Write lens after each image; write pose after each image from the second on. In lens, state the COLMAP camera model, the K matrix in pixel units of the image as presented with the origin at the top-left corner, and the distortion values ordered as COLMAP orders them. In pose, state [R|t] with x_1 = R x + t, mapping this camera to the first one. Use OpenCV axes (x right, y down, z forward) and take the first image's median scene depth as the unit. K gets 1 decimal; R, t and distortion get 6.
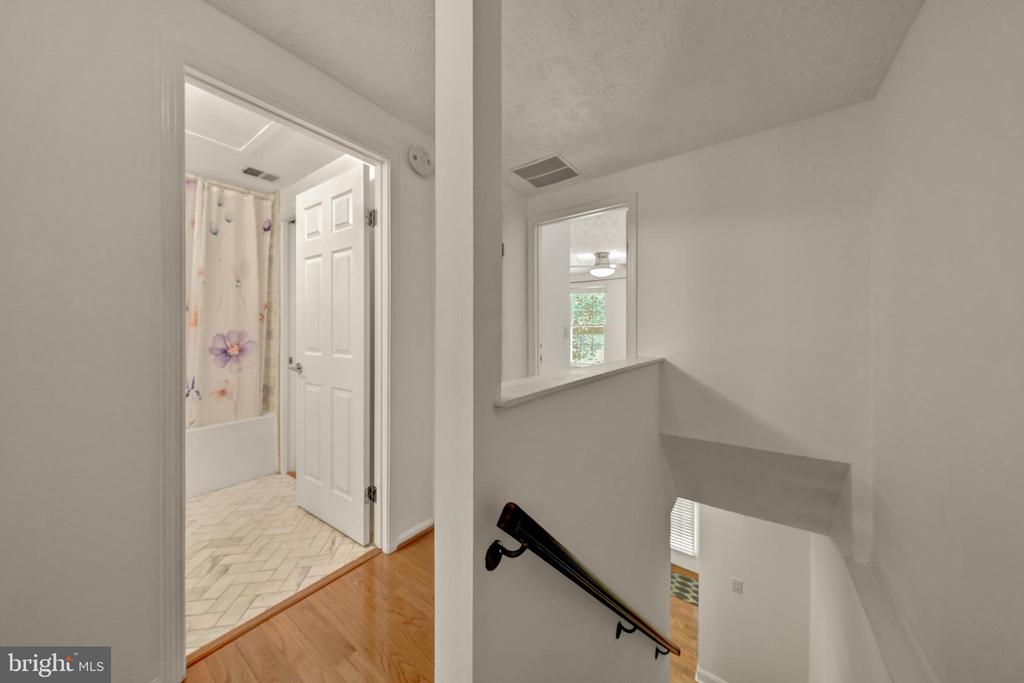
lens RADIAL K [[345.4, 0, 512.4], [0, 345.4, 333.5], [0, 0, 1]] dist [-0.000797, -0.000073]
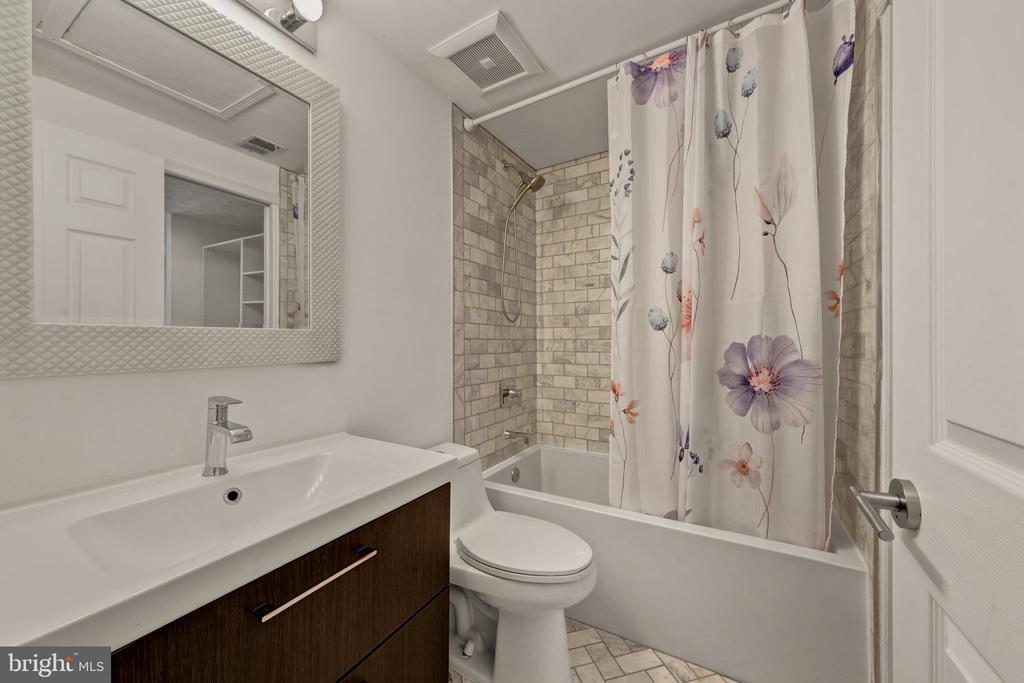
lens RADIAL K [[379.1, 0, 515.0], [0, 379.1, 343.3], [0, 0, 1]] dist [-0.001209, -0.000035]
pose [[0.097060, -0.003402, -0.995273, -0.354629], [-0.005271, 0.999978, -0.003932, 0.004275], [0.995265, 0.005628, 0.097040, 0.639357]]
